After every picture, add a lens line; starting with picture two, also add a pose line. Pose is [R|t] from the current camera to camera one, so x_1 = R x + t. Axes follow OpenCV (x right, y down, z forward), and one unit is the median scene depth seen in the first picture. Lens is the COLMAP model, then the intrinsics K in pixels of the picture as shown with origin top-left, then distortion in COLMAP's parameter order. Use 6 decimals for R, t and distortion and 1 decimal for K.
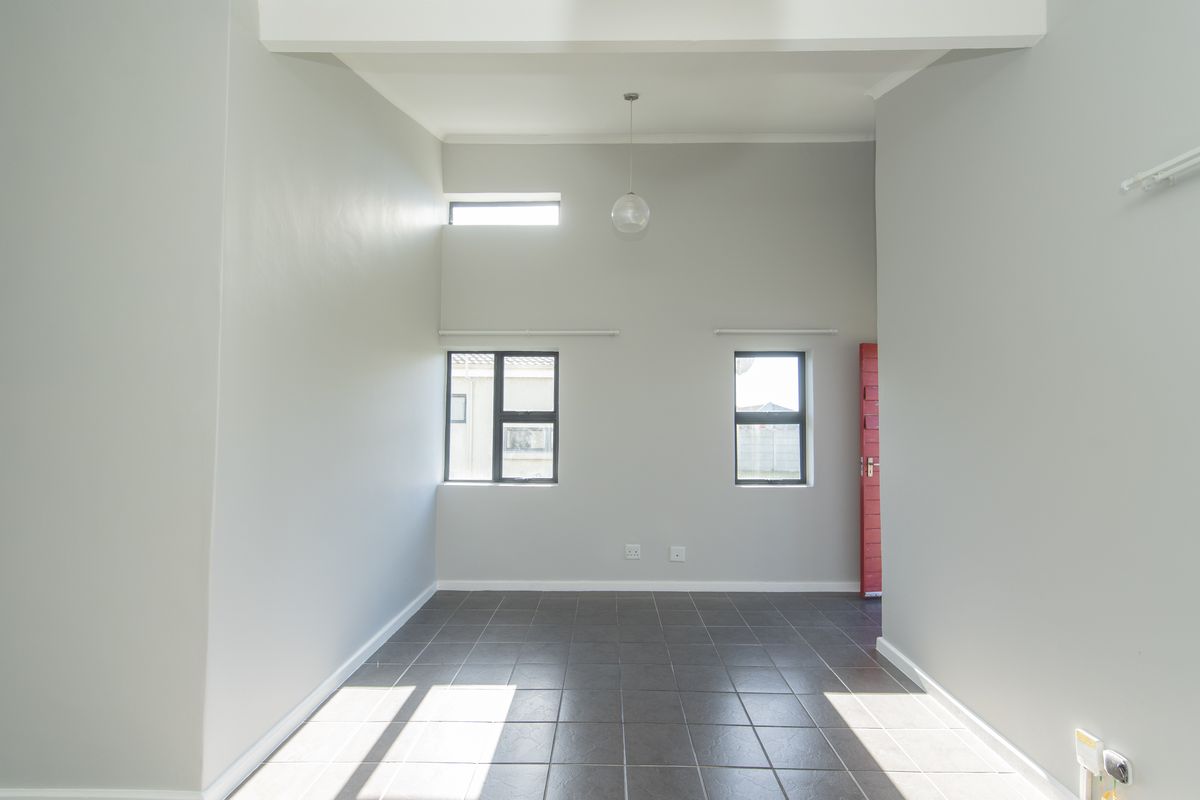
lens RADIAL K [[526.2, 0, 602.6], [0, 526.2, 399.2], [0, 0, 1]] dist [-0.011630, -0.001973]
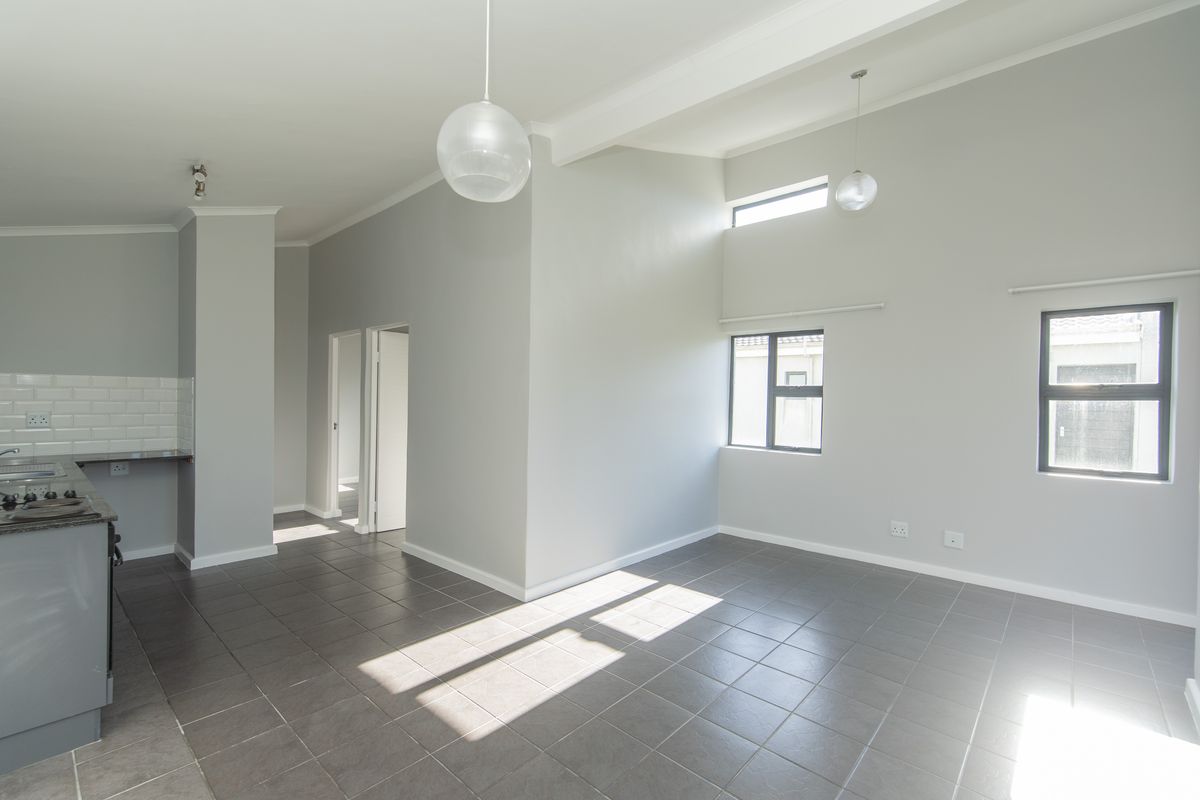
lens RADIAL K [[526.2, 0, 600.3], [0, 526.2, 396.5], [0, 0, 1]] dist [-0.011630, -0.001973]
pose [[0.741451, 0.004335, -0.670993, 0.286314], [0.019231, 0.999431, 0.027708, 0.006403], [0.670732, -0.033448, 0.740945, -0.081862]]
